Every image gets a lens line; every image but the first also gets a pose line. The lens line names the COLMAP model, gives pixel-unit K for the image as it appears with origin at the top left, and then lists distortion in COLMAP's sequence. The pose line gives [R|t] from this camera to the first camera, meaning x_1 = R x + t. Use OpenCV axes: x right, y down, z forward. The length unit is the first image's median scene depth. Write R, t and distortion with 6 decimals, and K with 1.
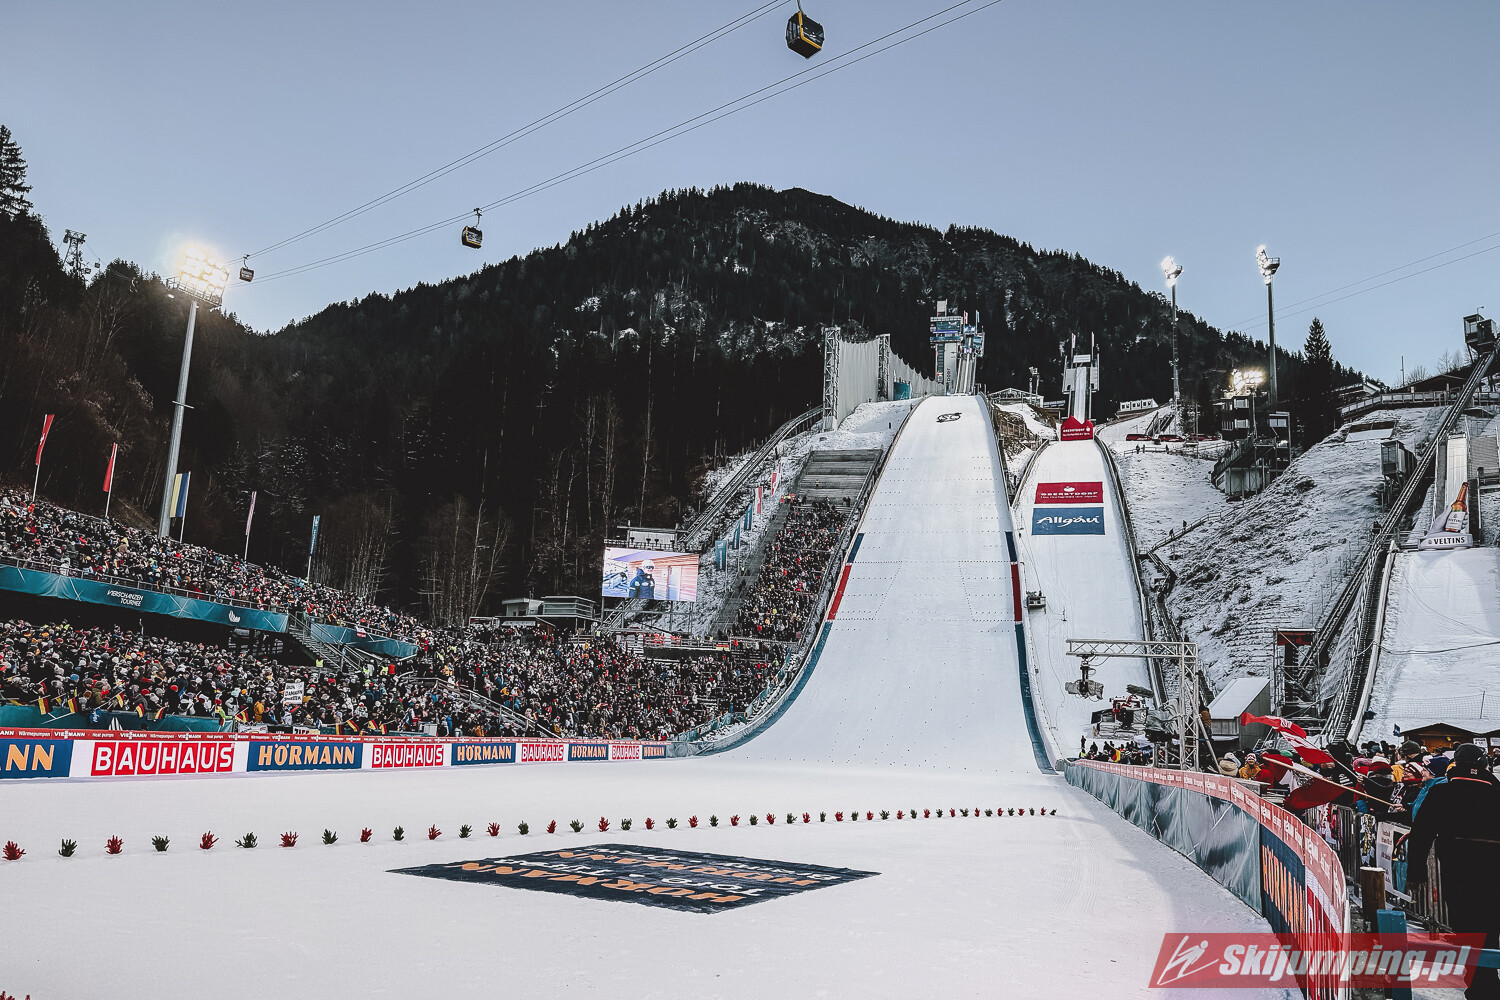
lens RADIAL K [[1025.3, 0, 789.4], [0, 1025.3, 543.5], [0, 0, 1]] dist [-0.007648, -0.001777]
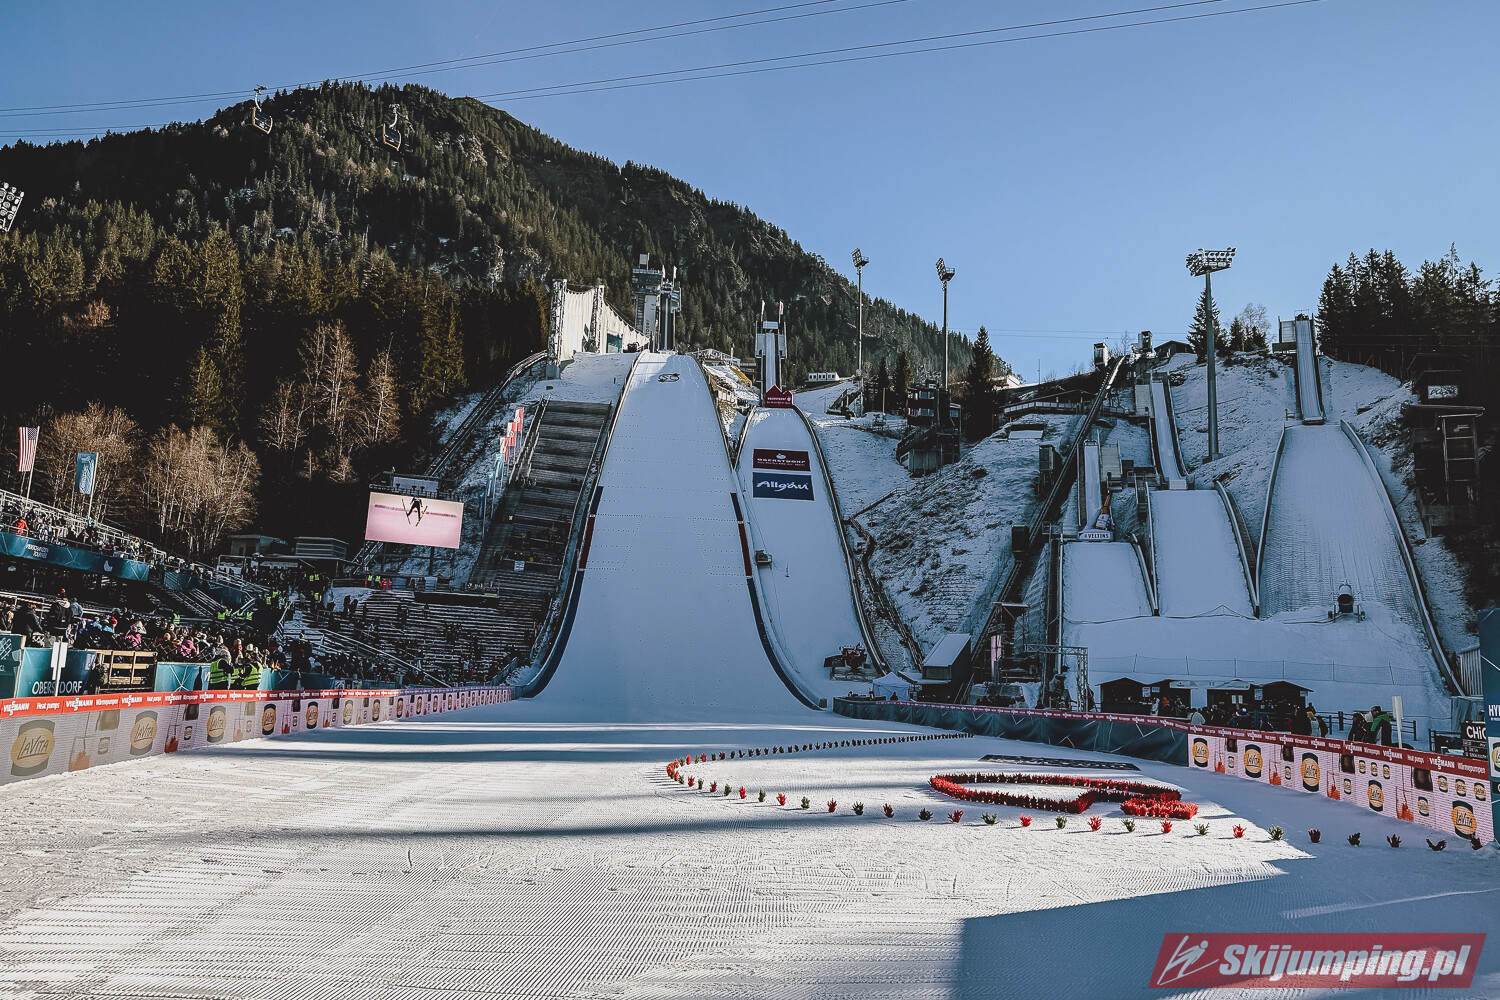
lens RADIAL K [[1025.3, 0, 750.0], [0, 1025.3, 500.0], [0, 0, 1]] dist [-0.008830, -0.000134]
pose [[0.953453, 0.052293, 0.296973, -0.105543], [-0.059725, 0.998087, 0.016001, -0.023816], [-0.295568, -0.032993, 0.954752, -0.081253]]
